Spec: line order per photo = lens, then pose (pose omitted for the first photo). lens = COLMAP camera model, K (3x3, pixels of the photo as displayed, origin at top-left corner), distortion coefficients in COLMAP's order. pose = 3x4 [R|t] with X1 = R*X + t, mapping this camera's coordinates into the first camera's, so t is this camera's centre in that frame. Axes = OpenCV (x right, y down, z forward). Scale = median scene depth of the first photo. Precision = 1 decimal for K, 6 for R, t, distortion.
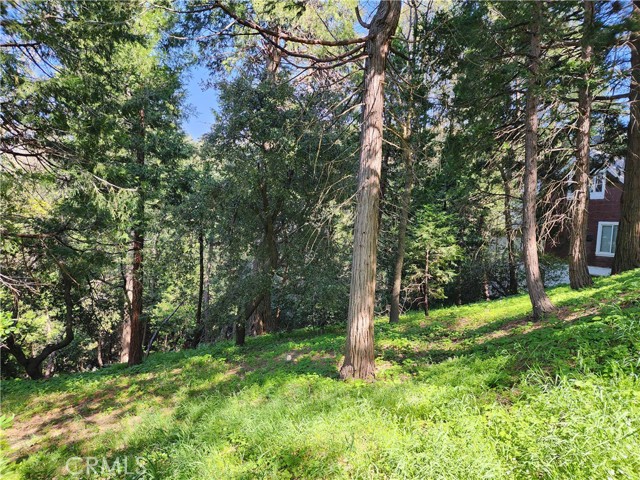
lens RADIAL K [[426.7, 0, 317.9], [0, 426.7, 244.7], [0, 0, 1]] dist [0.089979, -0.080234]
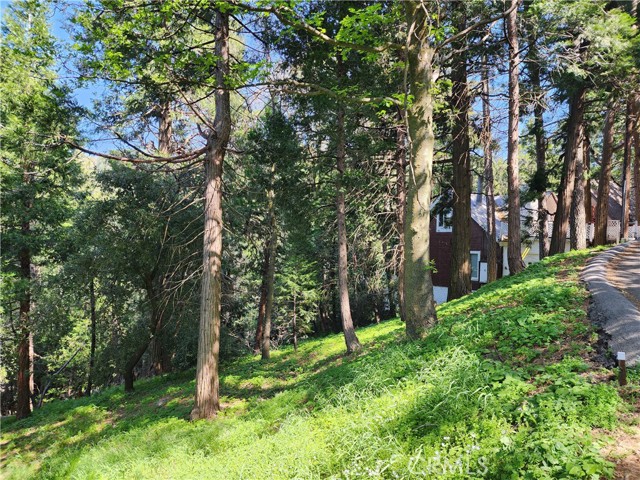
lens RADIAL K [[426.7, 0, 323.4], [0, 426.7, 241.9], [0, 0, 1]] dist [0.089979, -0.080234]
pose [[0.985904, -0.037842, 0.162975, 0.175092], [0.044477, 0.998315, -0.037256, -0.099014], [-0.161290, 0.043980, 0.985927, -0.224411]]
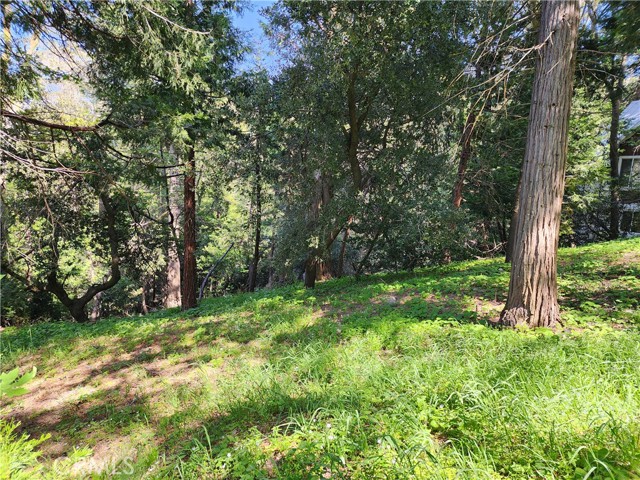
lens RADIAL K [[426.7, 0, 318.1], [0, 426.7, 246.9], [0, 0, 1]] dist [0.089979, -0.080234]
pose [[0.997723, 0.010514, -0.066615, -0.133574], [-0.003586, 0.994645, 0.103286, 0.079999], [0.067345, -0.102812, 0.992419, 0.209198]]
